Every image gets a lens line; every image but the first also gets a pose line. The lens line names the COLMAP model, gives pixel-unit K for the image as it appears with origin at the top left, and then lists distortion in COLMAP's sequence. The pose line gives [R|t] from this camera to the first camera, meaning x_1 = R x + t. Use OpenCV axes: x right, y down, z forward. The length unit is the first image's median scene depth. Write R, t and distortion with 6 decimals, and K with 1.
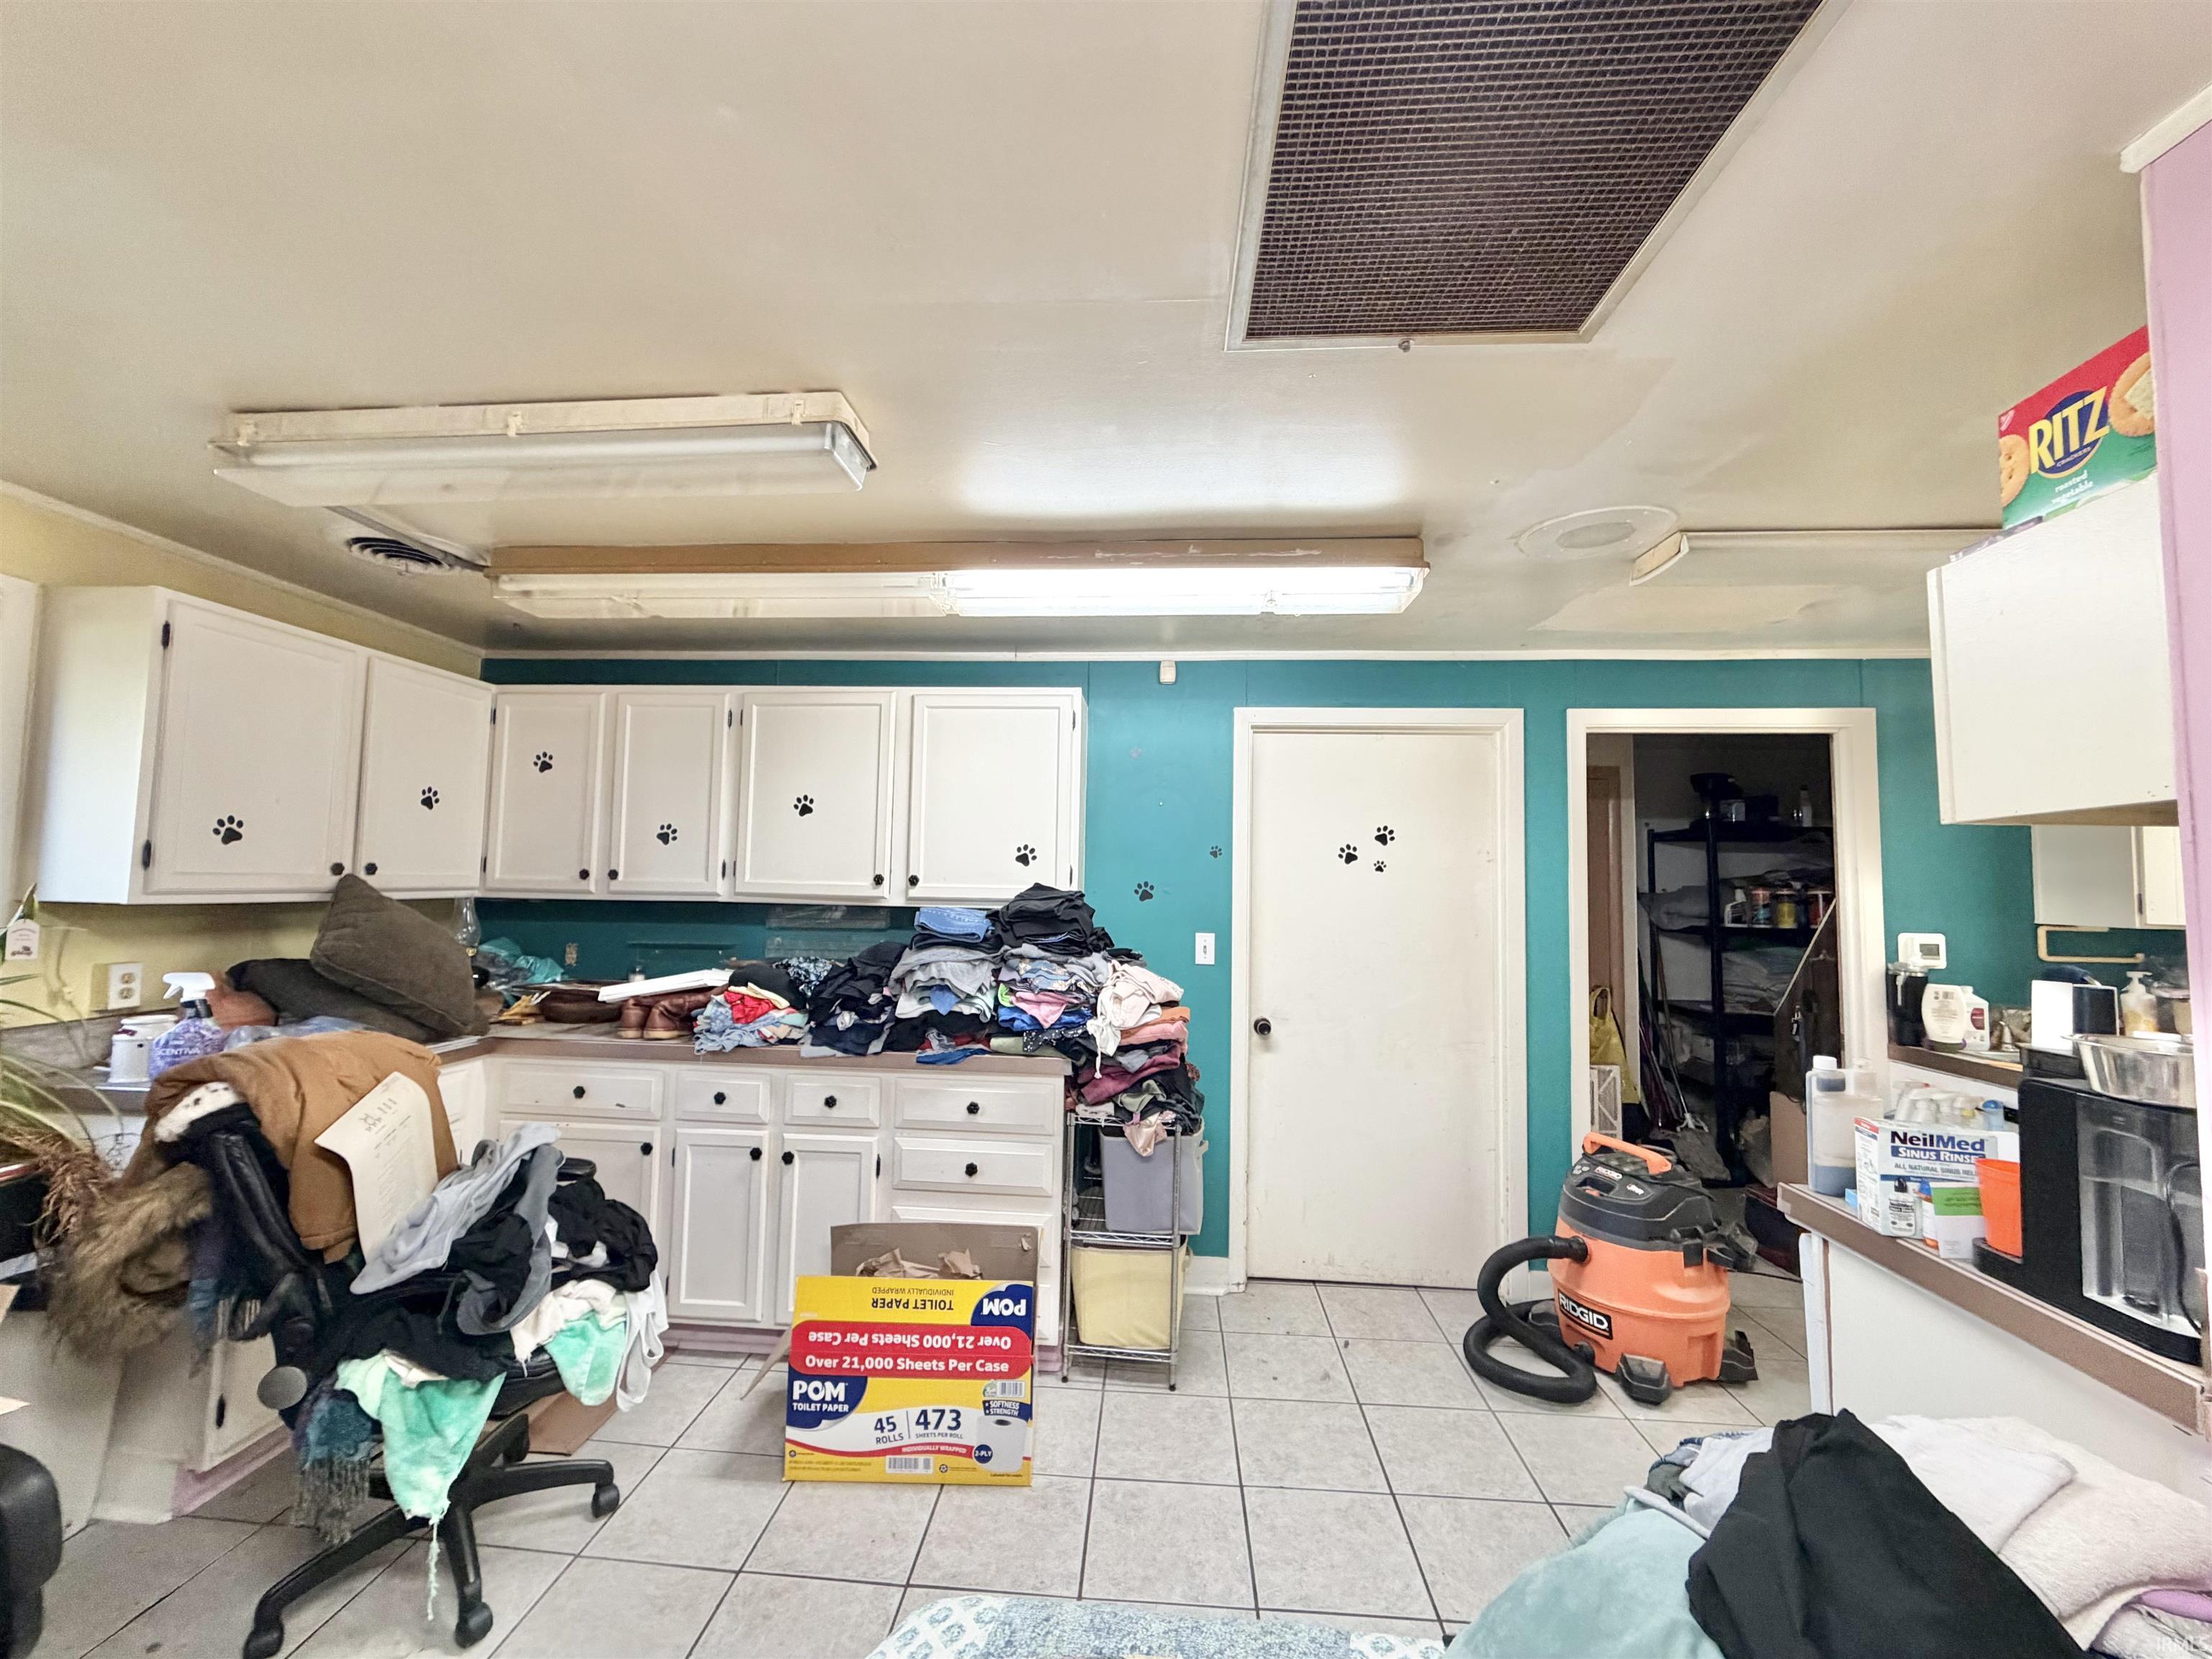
lens RADIAL K [[882.7, 0, 1105.7], [0, 882.7, 830.4], [0, 0, 1]] dist [0.001113, -0.000135]
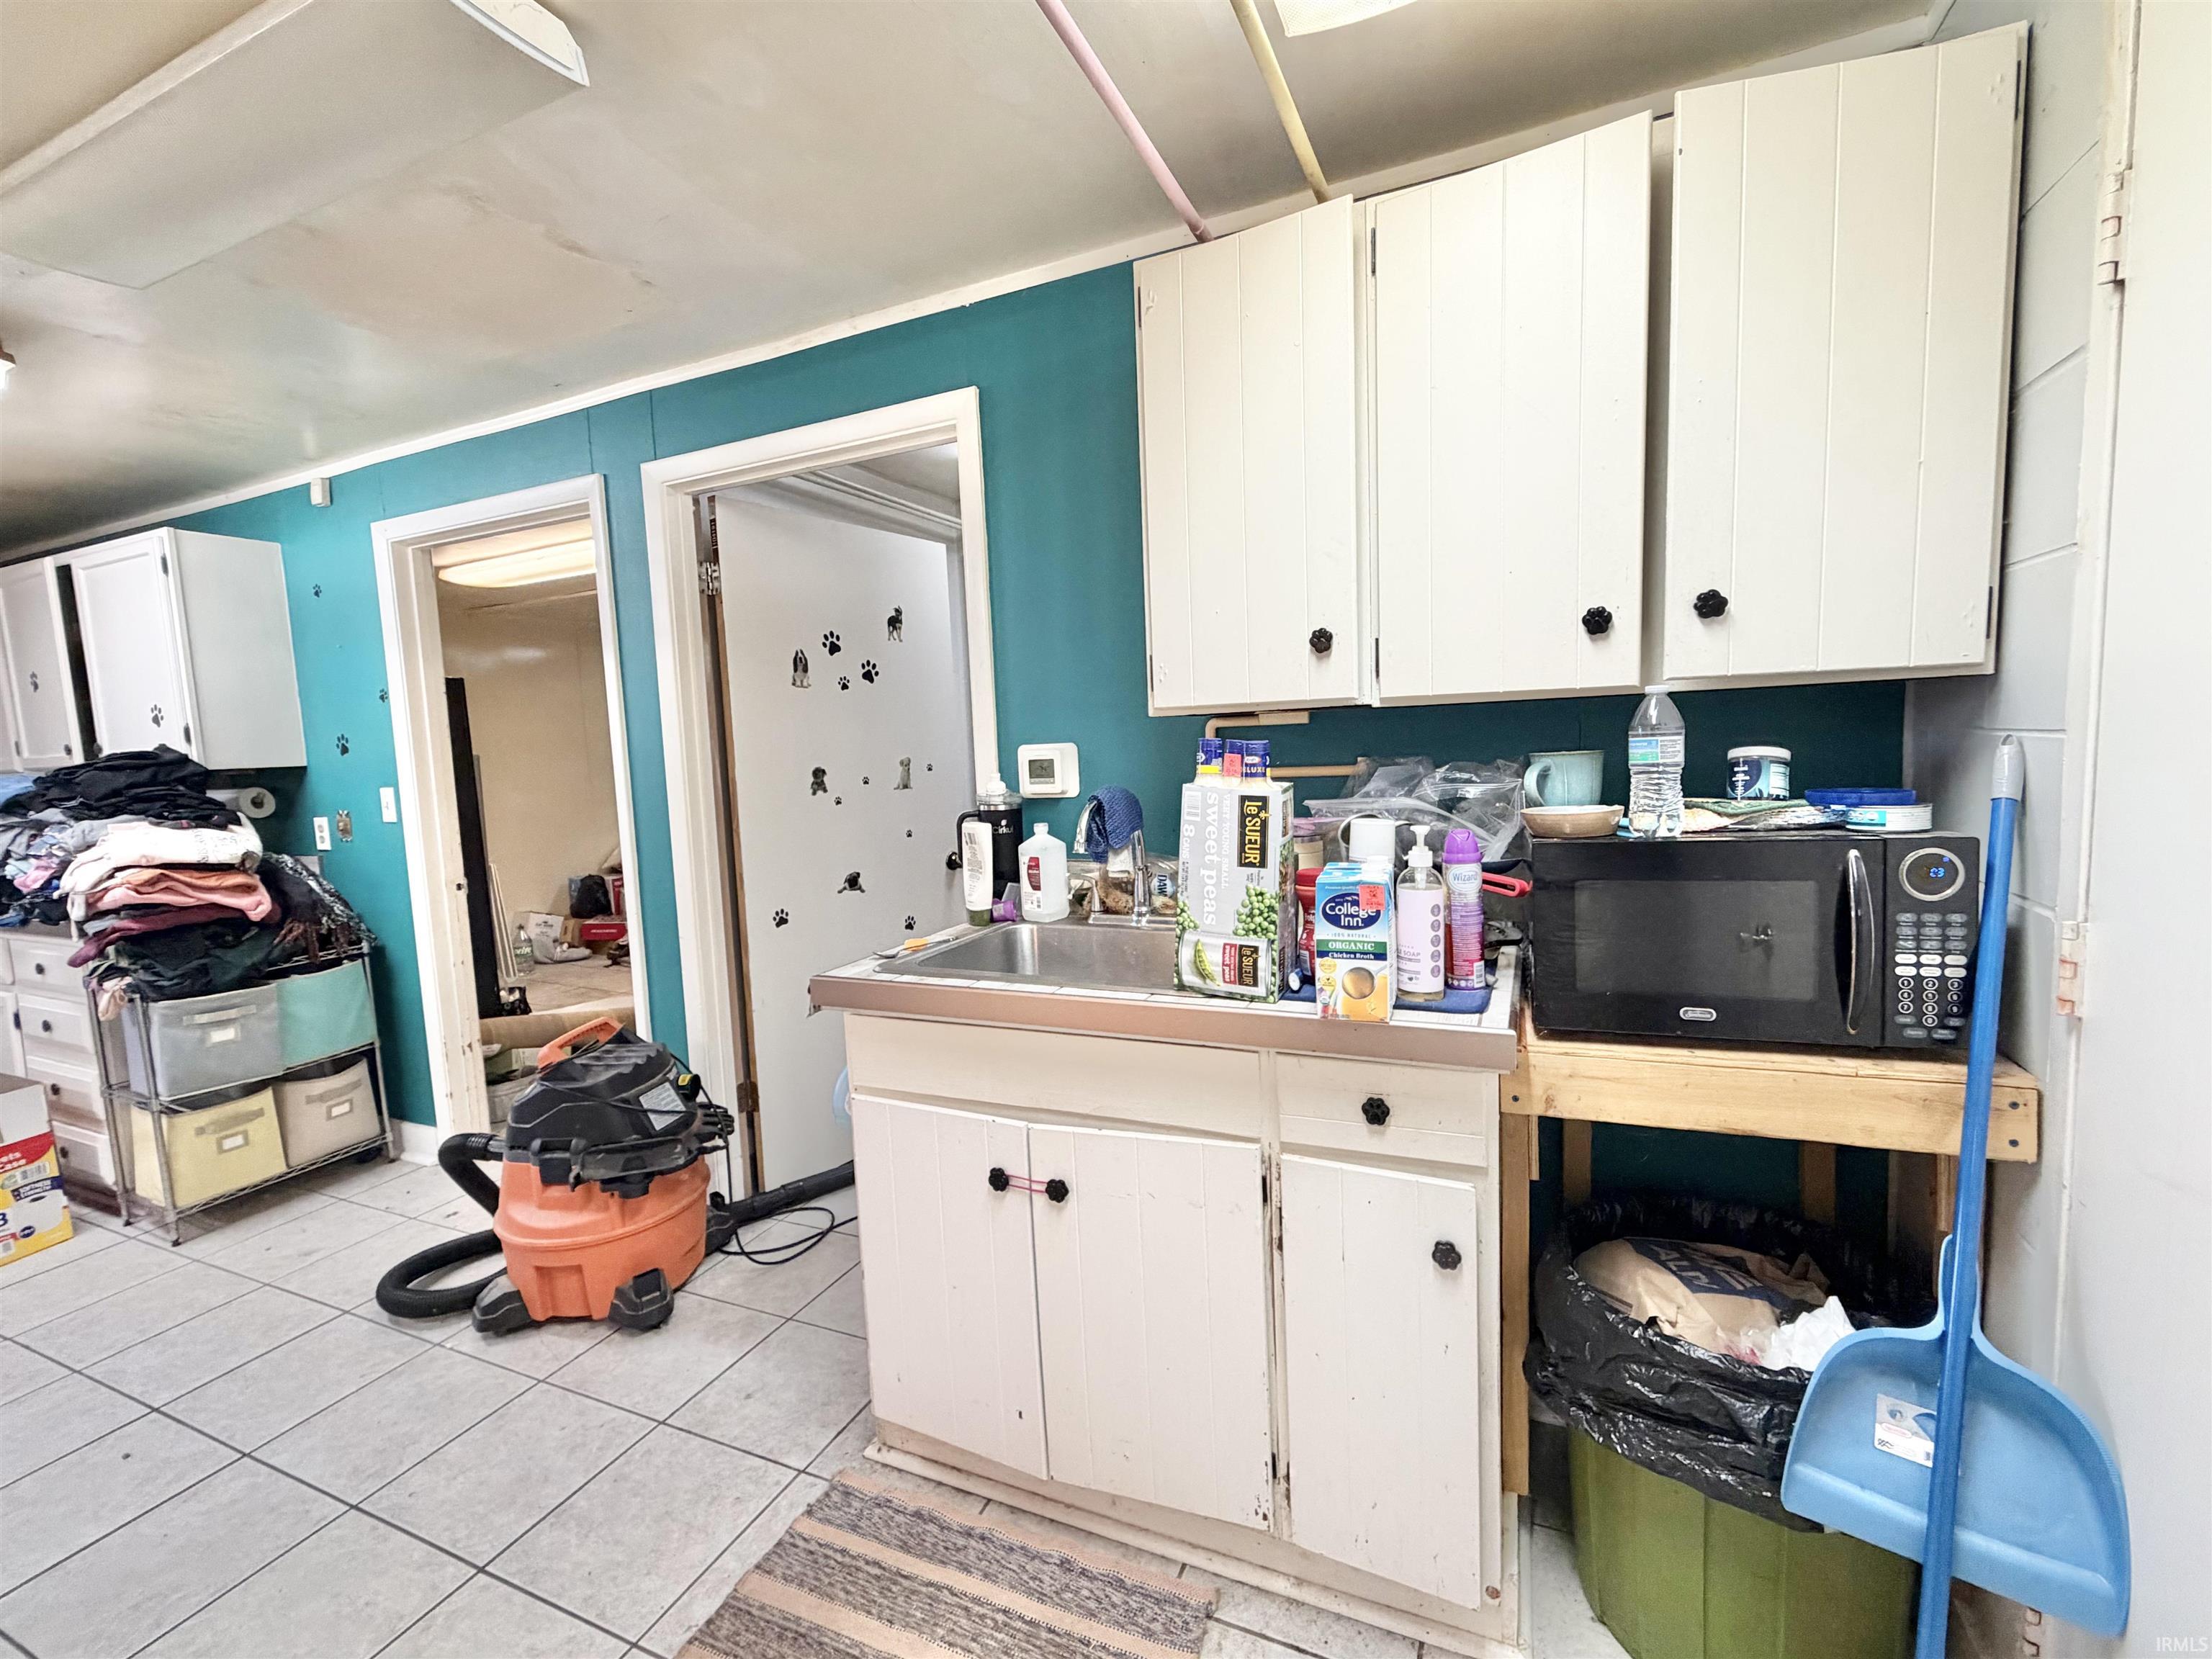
lens RADIAL K [[949.6, 0, 1111.2], [0, 949.6, 831.2], [0, 0, 1]] dist [-0.000257, 0.000031]
pose [[0.936525, -0.026108, -0.349627, 1.380464], [0.082341, 0.985710, 0.146956, 0.094800], [0.340795, -0.166416, 0.925292, 0.421139]]
